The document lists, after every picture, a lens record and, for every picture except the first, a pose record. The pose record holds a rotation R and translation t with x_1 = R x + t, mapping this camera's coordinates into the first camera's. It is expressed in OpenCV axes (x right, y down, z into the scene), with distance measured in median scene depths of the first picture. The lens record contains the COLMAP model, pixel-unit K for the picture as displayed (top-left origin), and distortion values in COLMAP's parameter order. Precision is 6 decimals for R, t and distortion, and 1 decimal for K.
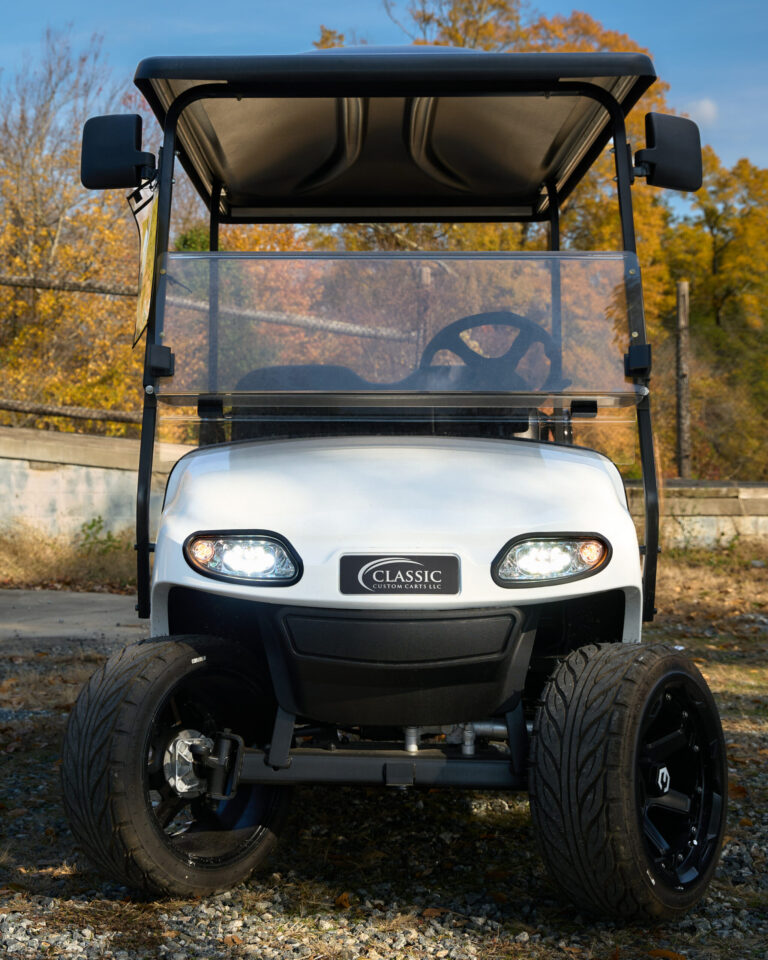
lens RADIAL K [[1731.5, 0, 329.4], [0, 1731.5, 478.6], [0, 0, 1]] dist [0.022251, 0.281307]
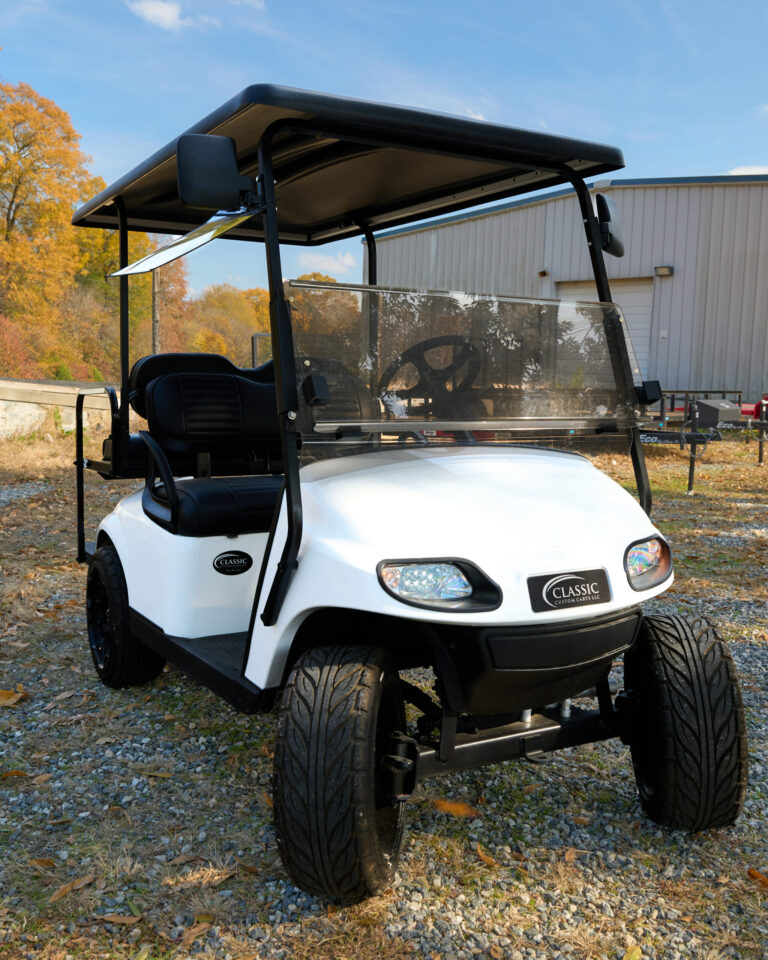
lens RADIAL K [[921.8, 0, 426.1], [0, 921.8, 444.6], [0, 0, 1]] dist [-0.004220, -0.005372]
pose [[0.833785, -0.022273, 0.551640, -0.374779], [-0.025234, 0.996604, 0.078380, -0.086253], [-0.551512, -0.079273, 0.830392, 0.548227]]
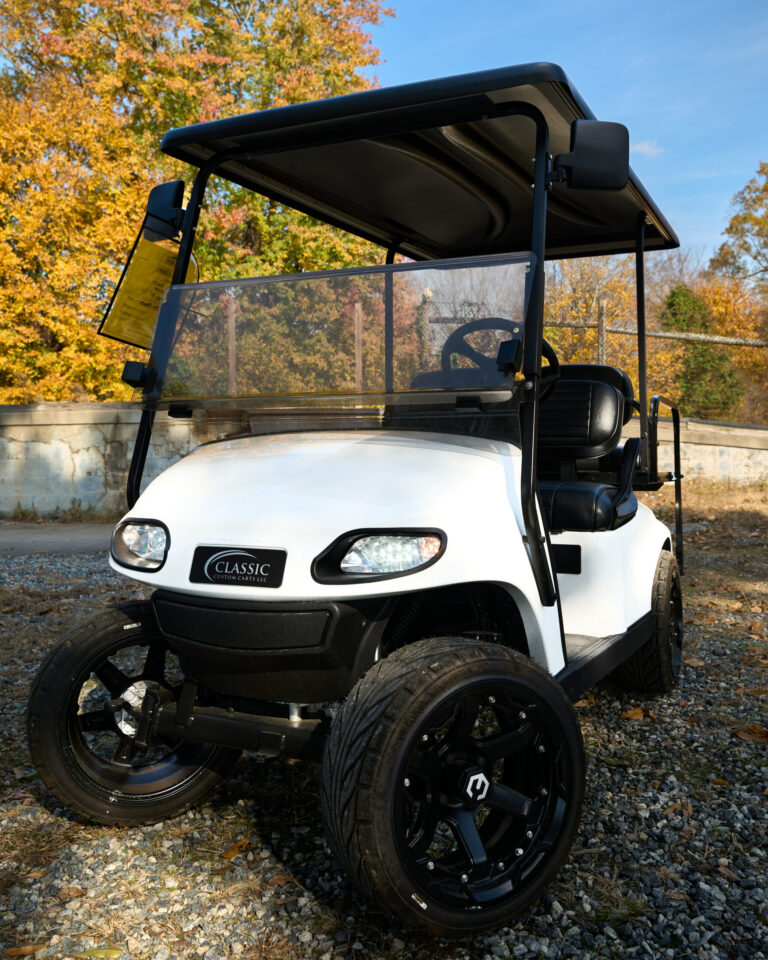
lens RADIAL K [[921.8, 0, 426.1], [0, 921.8, 444.6], [0, 0, 1]] dist [-0.004220, -0.005372]
pose [[0.923896, -0.009676, -0.382521, 0.366030], [0.015411, 0.999810, 0.011929, -0.024776], [0.382333, -0.016916, 0.923870, 0.516924]]
